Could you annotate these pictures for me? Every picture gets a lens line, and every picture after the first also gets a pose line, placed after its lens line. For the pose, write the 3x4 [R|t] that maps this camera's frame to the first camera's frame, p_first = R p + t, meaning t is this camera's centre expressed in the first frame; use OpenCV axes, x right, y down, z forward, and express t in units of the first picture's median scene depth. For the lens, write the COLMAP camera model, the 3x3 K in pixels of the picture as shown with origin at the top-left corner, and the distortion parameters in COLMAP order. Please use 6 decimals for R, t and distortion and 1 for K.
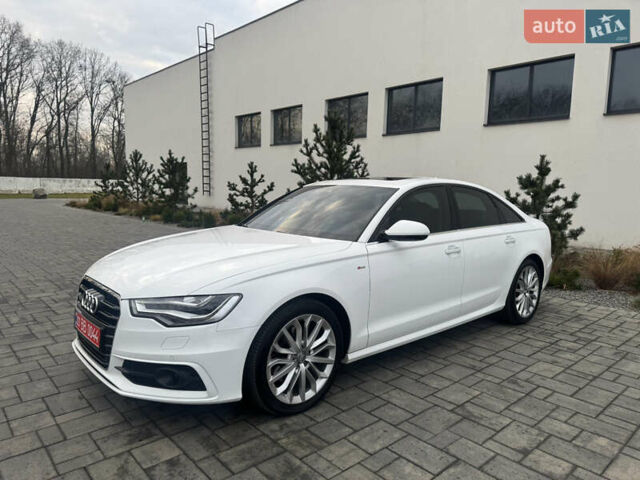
lens RADIAL K [[449.9, 0, 318.5], [0, 449.9, 238.8], [0, 0, 1]] dist [0.037296, -0.043399]
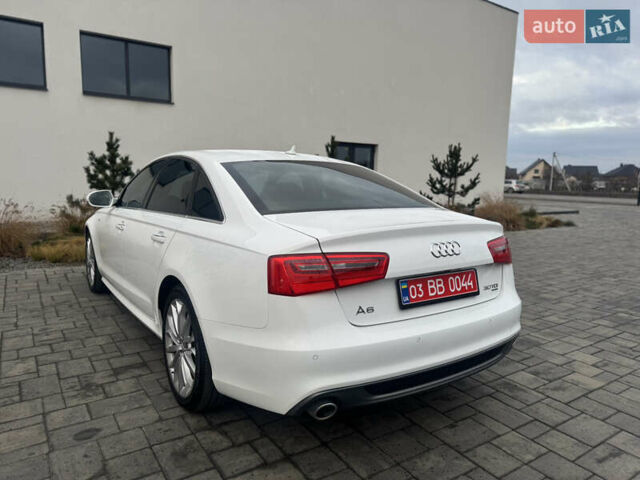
lens RADIAL K [[449.9, 0, 318.5], [0, 449.9, 238.8], [0, 0, 1]] dist [0.037296, -0.043399]
pose [[0.145604, -0.151001, 0.977752, -0.340718], [0.089133, 0.986267, 0.139043, -0.033346], [-0.985320, 0.066905, 0.157064, 0.279707]]
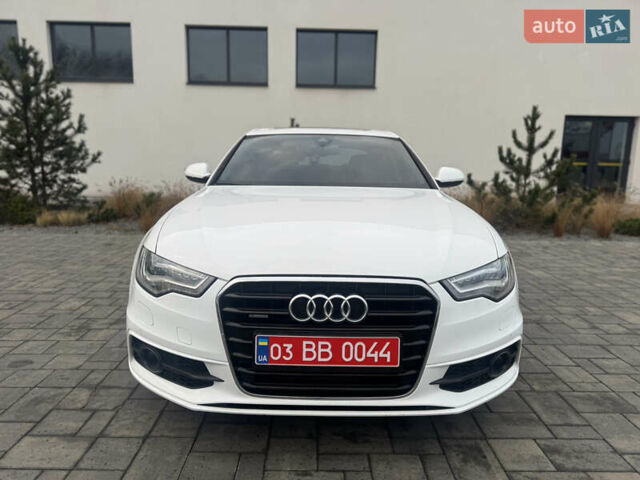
lens RADIAL K [[450.9, 0, 316.4], [0, 450.9, 237.1], [0, 0, 1]] dist [0.030607, -0.030993]
pose [[0.659469, -0.134209, 0.739654, -0.234137], [0.081556, 0.990900, 0.107082, -0.005027], [-0.747295, -0.010294, 0.664413, 0.152633]]
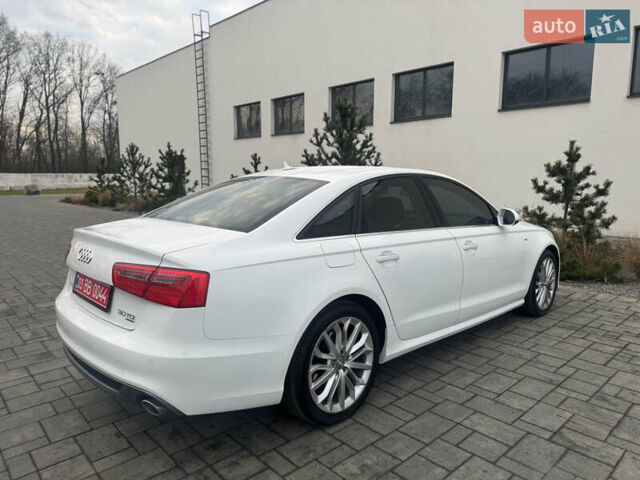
lens RADIAL K [[449.9, 0, 318.5], [0, 449.9, 238.8], [0, 0, 1]] dist [0.037296, -0.043399]
pose [[0.999688, -0.022055, 0.011699, -0.037604], [0.021786, 0.999507, 0.022629, -0.008497], [-0.012193, -0.022367, 0.999675, 0.036870]]
